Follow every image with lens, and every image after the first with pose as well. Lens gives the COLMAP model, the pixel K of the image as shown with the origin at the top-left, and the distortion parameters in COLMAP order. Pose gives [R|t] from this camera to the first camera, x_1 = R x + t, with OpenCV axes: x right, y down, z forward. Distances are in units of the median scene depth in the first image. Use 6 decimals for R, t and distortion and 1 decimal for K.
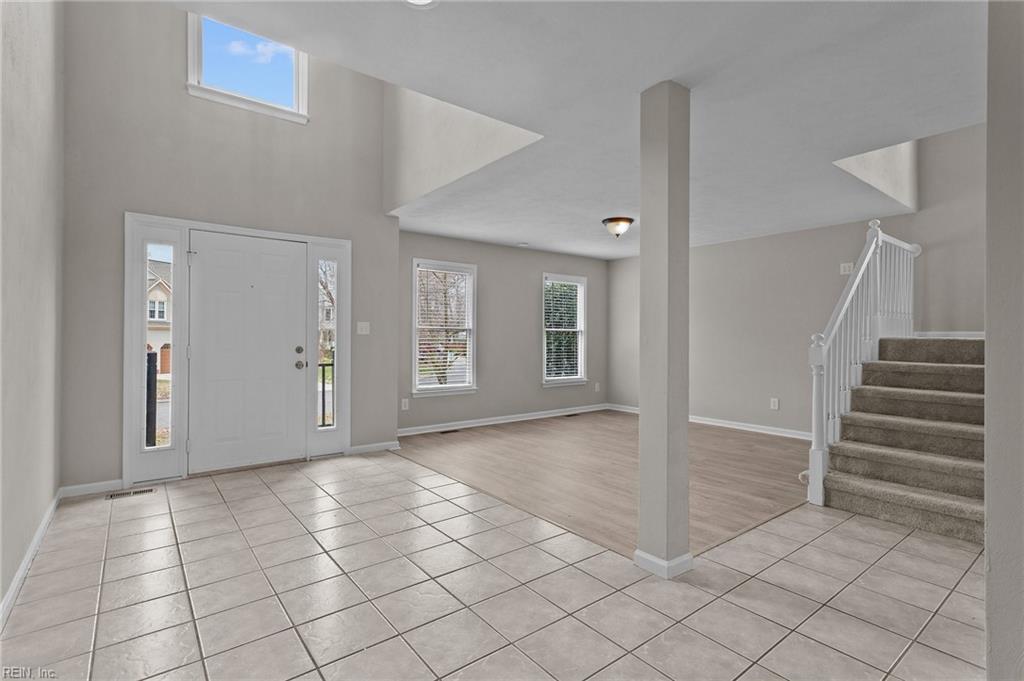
lens RADIAL K [[485.5, 0, 513.1], [0, 485.5, 336.0], [0, 0, 1]] dist [-0.005214, -0.000282]
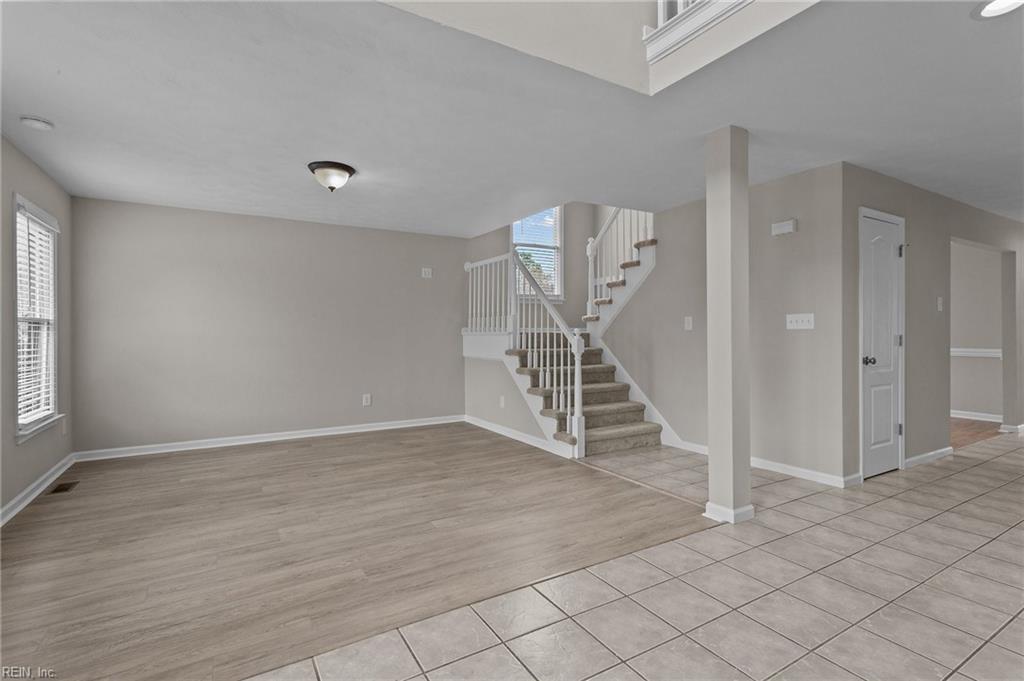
lens RADIAL K [[485.5, 0, 522.1], [0, 485.5, 342.0], [0, 0, 1]] dist [-0.005214, -0.000282]
pose [[0.115780, -0.023639, 0.992994, -0.655821], [-0.000236, 0.999716, 0.023827, -0.002641], [-0.993275, -0.002993, 0.115742, 0.923259]]
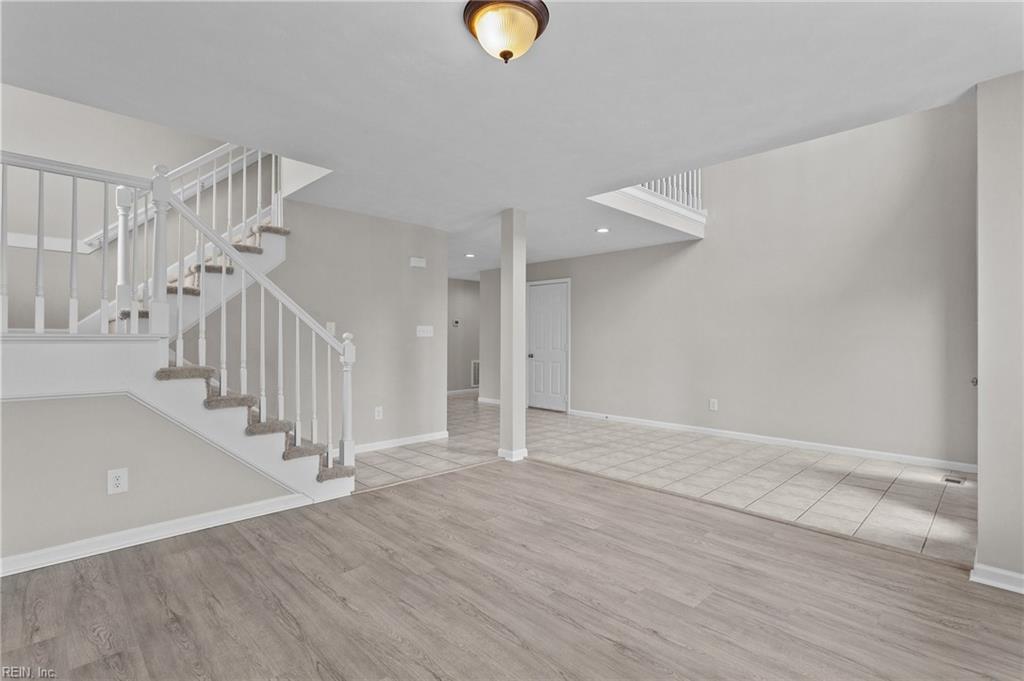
lens RADIAL K [[485.5, 0, 505.9], [0, 485.5, 337.9], [0, 0, 1]] dist [-0.005214, -0.000282]
pose [[-0.994571, -0.011285, -0.103446, 0.362244], [-0.010349, 0.999901, -0.009572, 0.010150], [0.103543, -0.008449, -0.994589, 1.961030]]
